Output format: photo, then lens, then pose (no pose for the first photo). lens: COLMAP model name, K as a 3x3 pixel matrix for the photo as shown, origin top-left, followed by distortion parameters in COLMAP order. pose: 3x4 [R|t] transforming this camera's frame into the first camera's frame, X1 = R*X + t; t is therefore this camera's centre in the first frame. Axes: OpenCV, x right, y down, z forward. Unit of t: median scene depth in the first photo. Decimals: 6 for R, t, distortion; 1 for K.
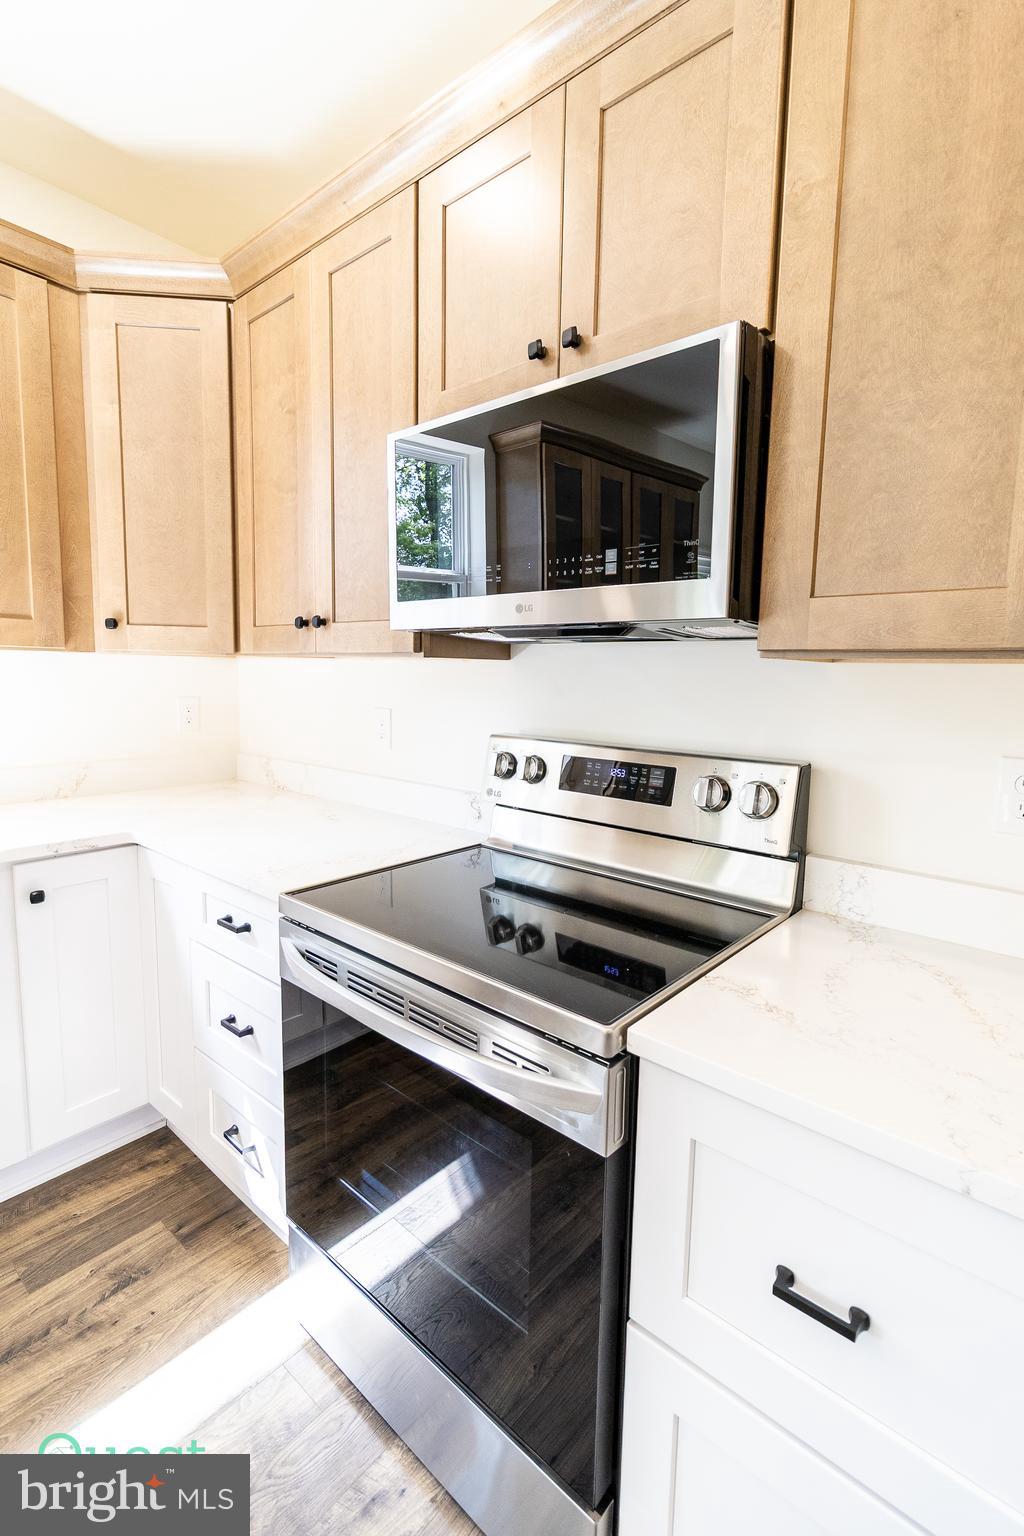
lens RADIAL K [[707.6, 0, 504.6], [0, 707.6, 751.1], [0, 0, 1]] dist [0.001697, 0.000096]
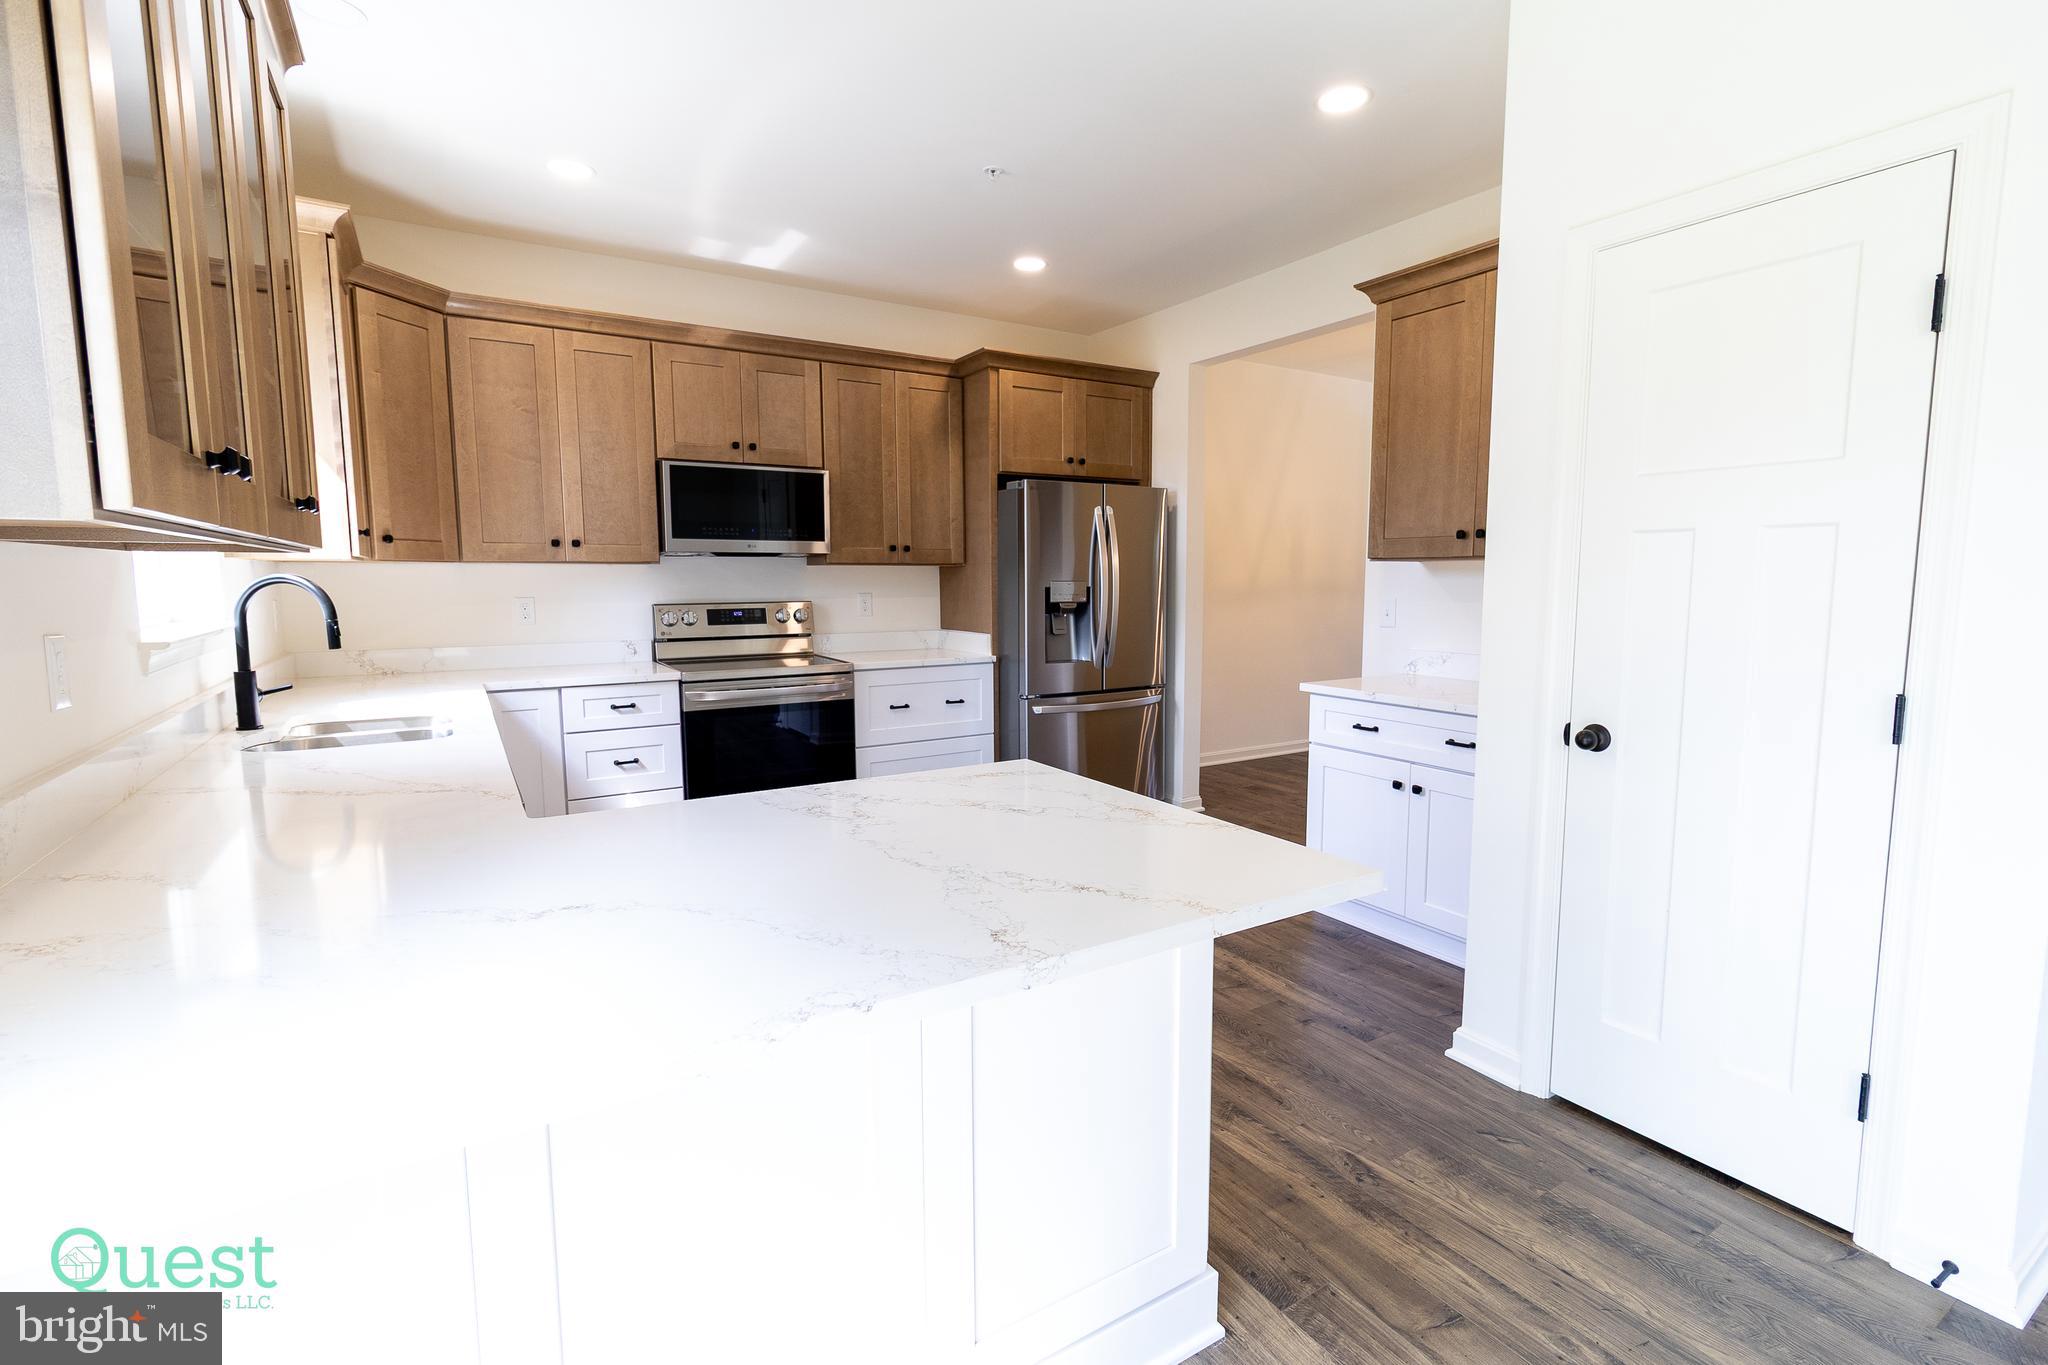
lens RADIAL K [[943.5, 0, 1047.2], [0, 943.5, 673.5], [0, 0, 1]] dist [0.001697, 0.000096]
pose [[0.275945, -0.119024, 0.953775, -2.772067], [0.115214, 0.989245, 0.090117, 0.068881], [-0.954243, 0.085021, 0.286690, -0.912639]]
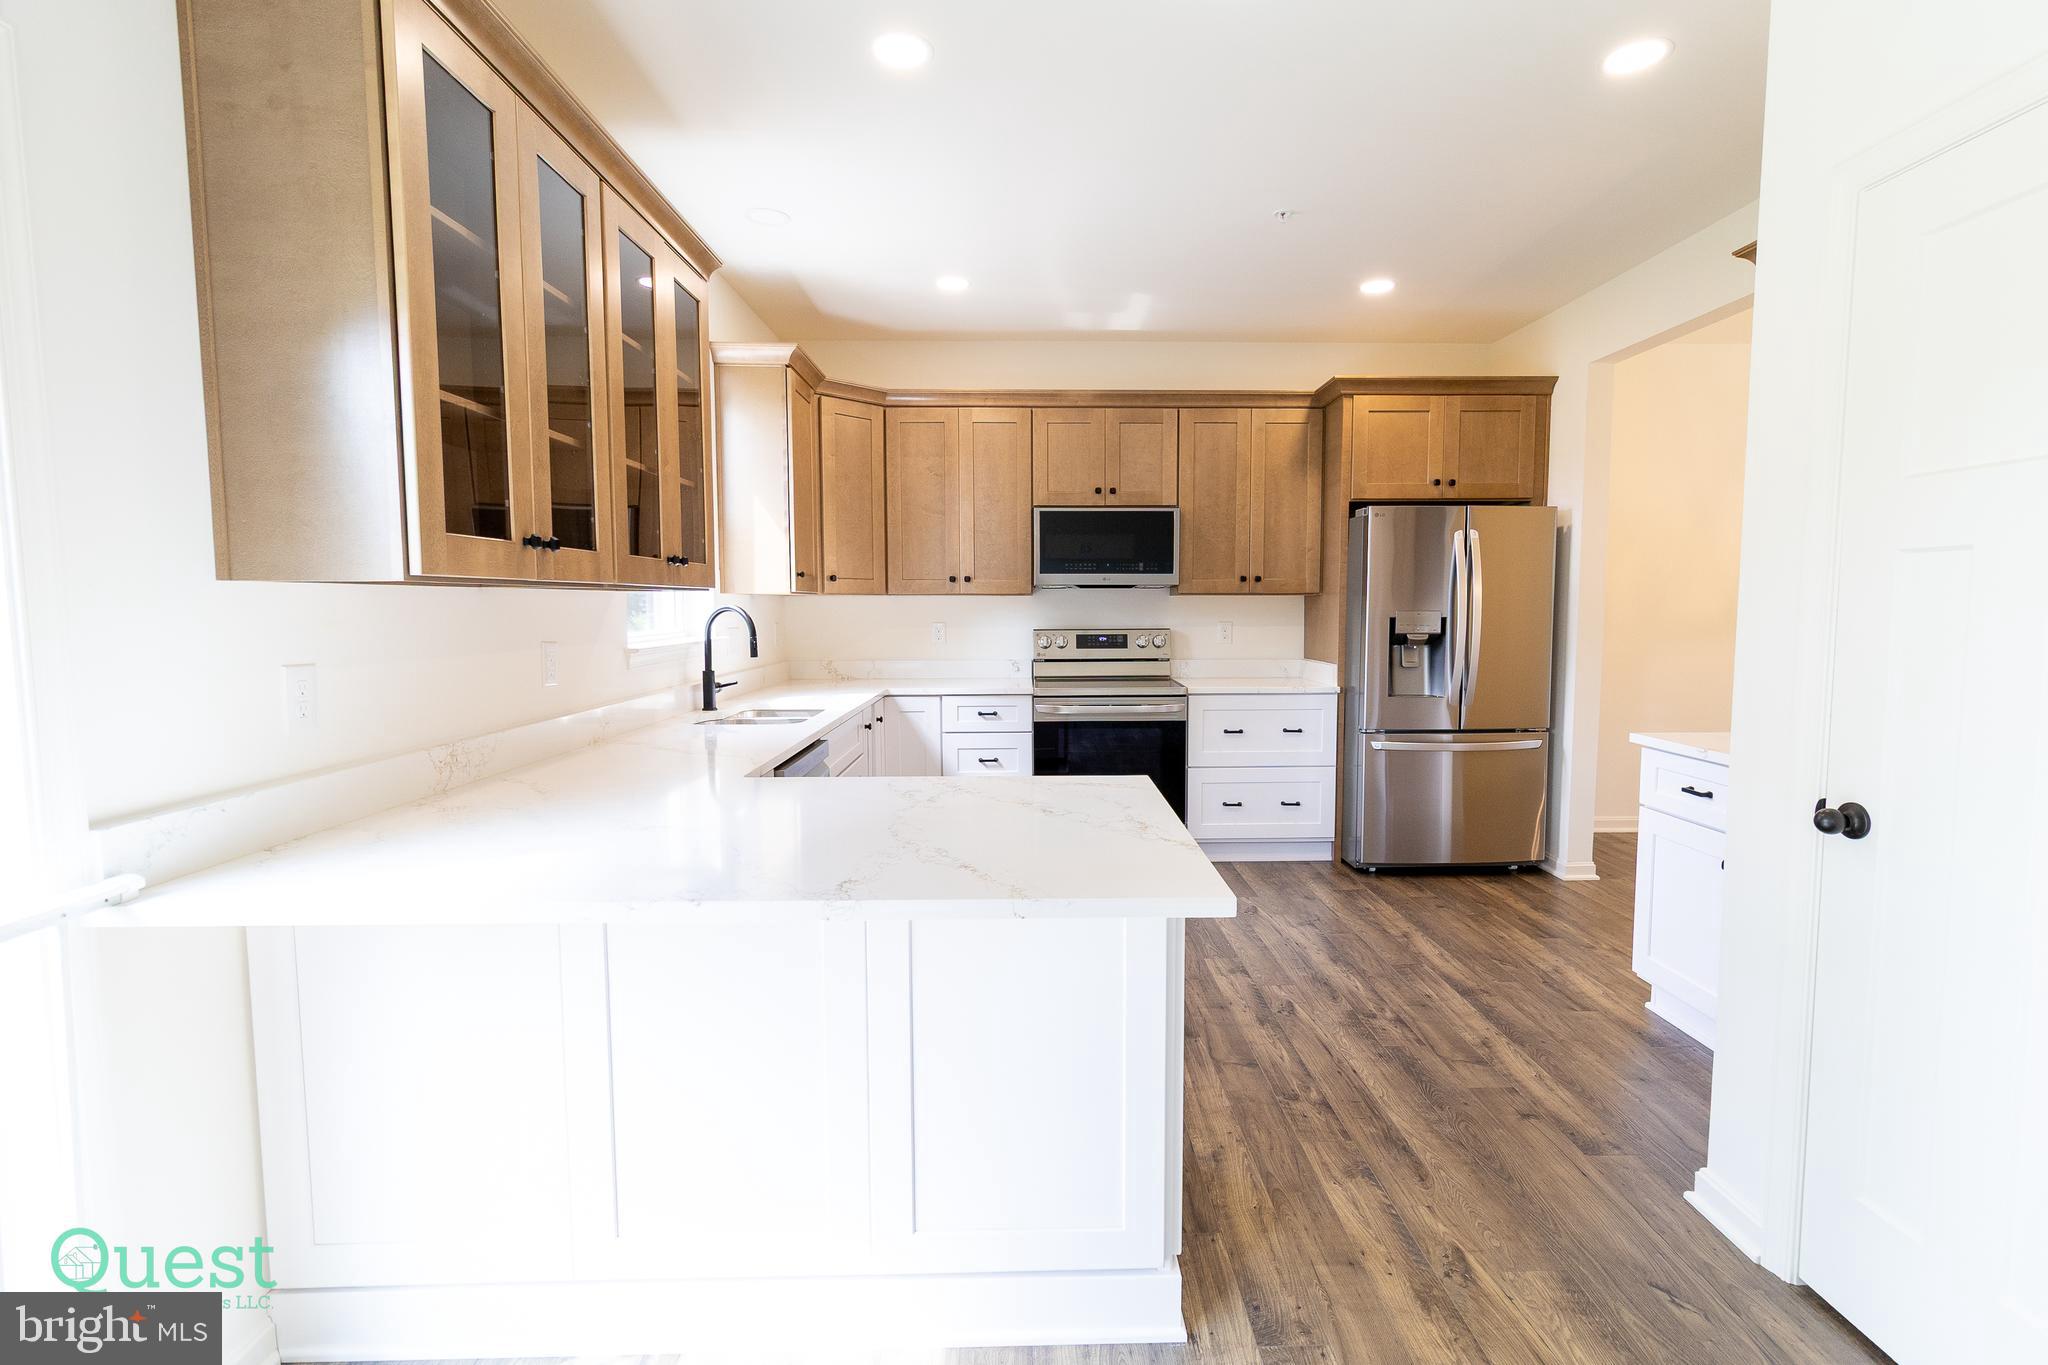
lens RADIAL K [[950.6, 0, 1048.6], [0, 950.6, 675.1], [0, 0, 1]] dist [0.003654, 0.000500]
pose [[0.732914, -0.071793, 0.676522, -2.584694], [0.092475, 0.995700, 0.005482, 0.137703], [-0.674007, 0.058543, 0.736402, -1.564752]]
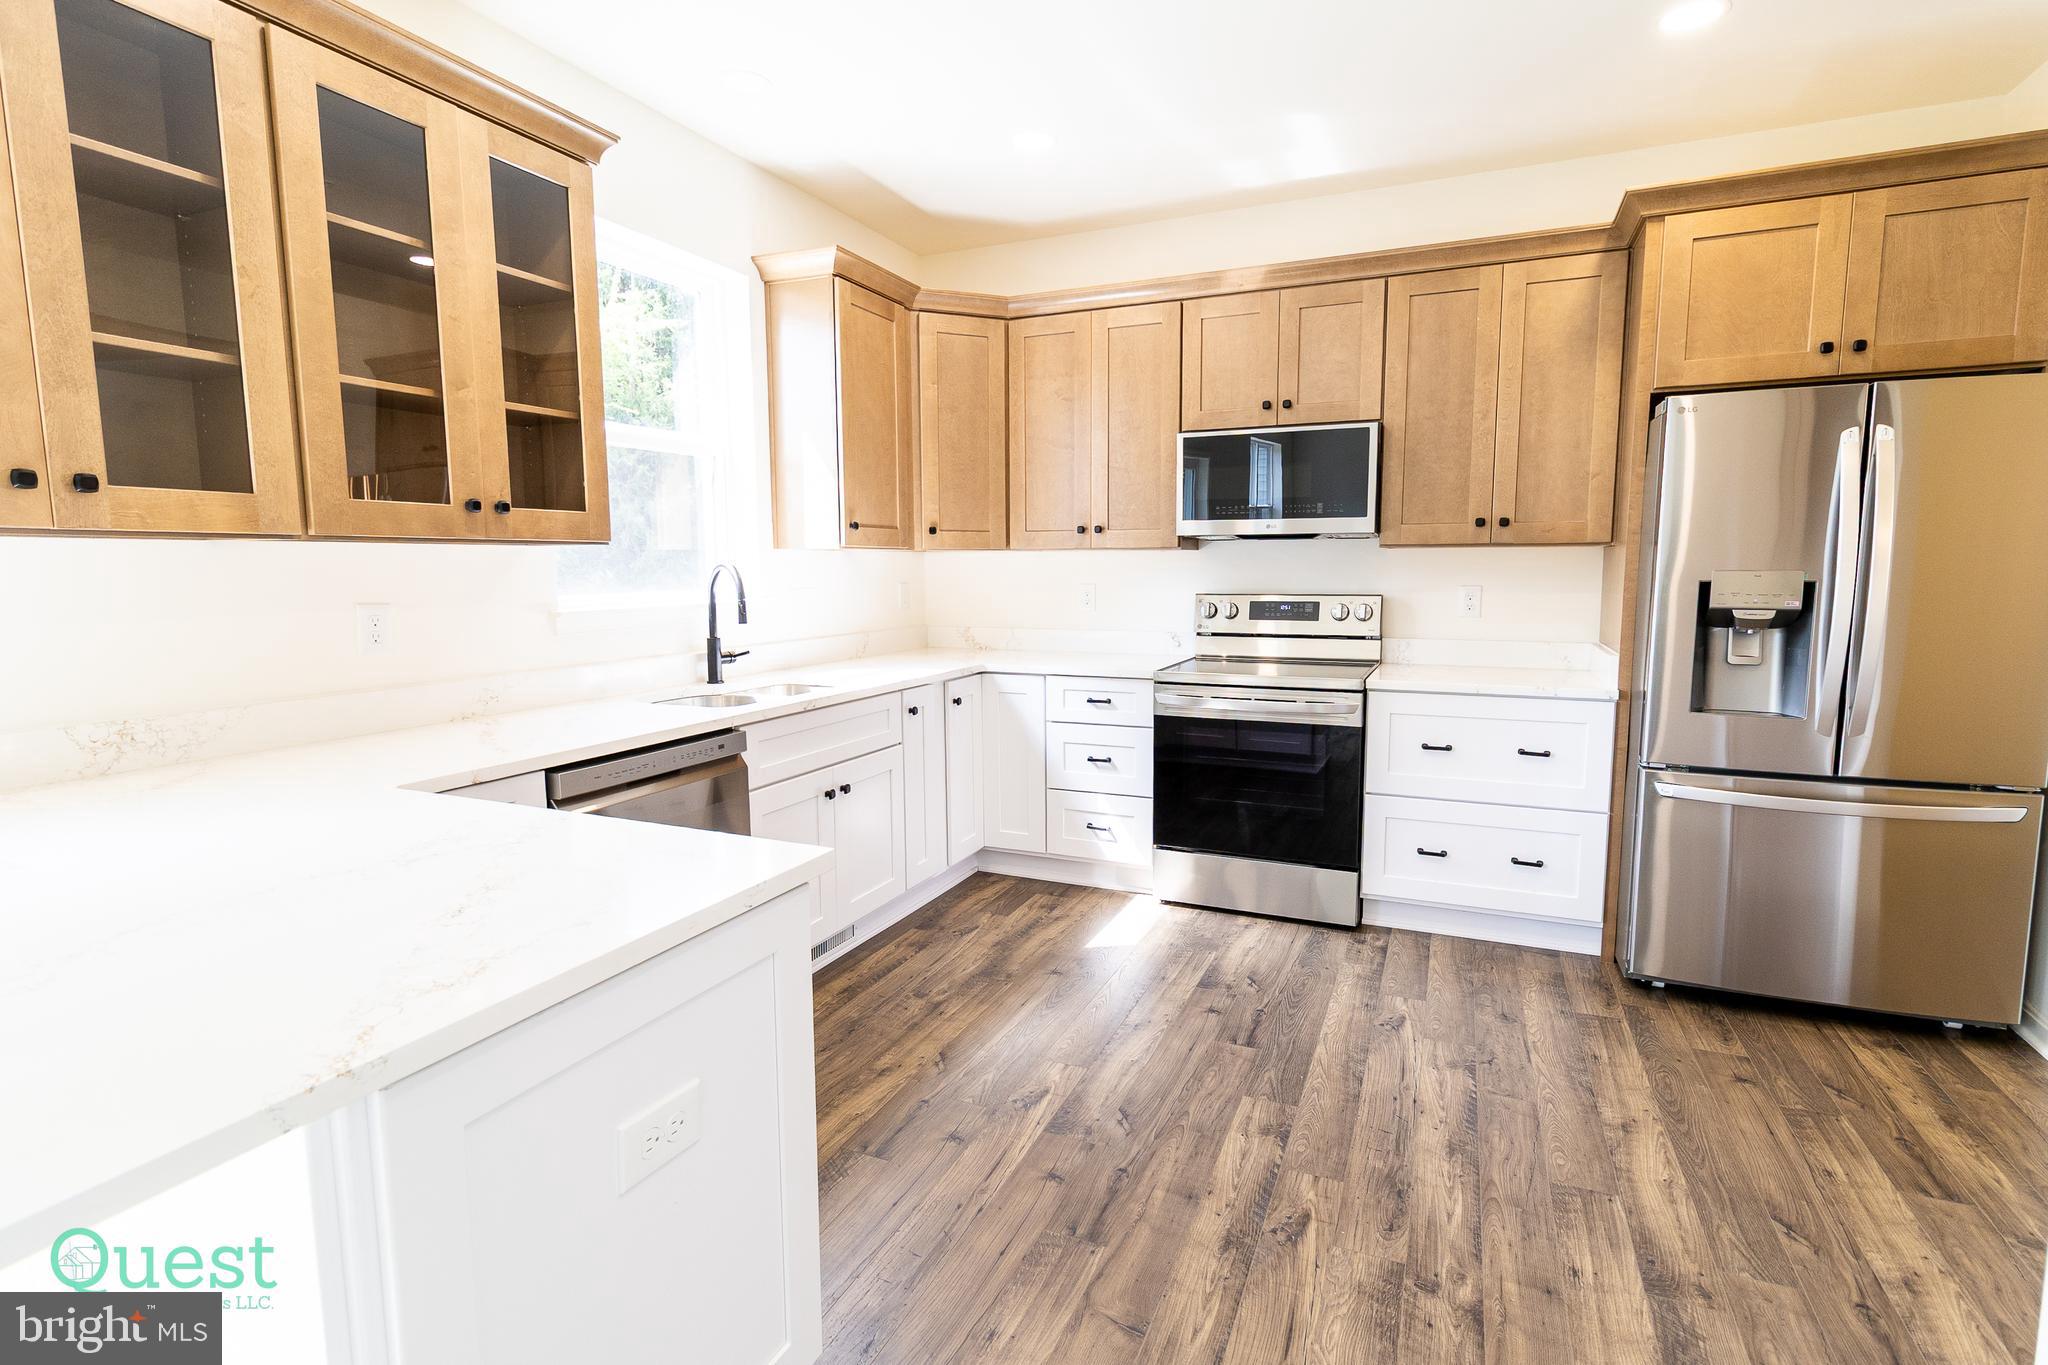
lens RADIAL K [[975.9, 0, 1045.4], [0, 975.9, 673.4], [0, 0, 1]] dist [0.001577, -0.000286]
pose [[0.951430, -0.056888, 0.302565, -1.407679], [0.056481, 0.998353, 0.010103, 0.160885], [-0.302641, 0.007476, 0.953075, -1.473183]]
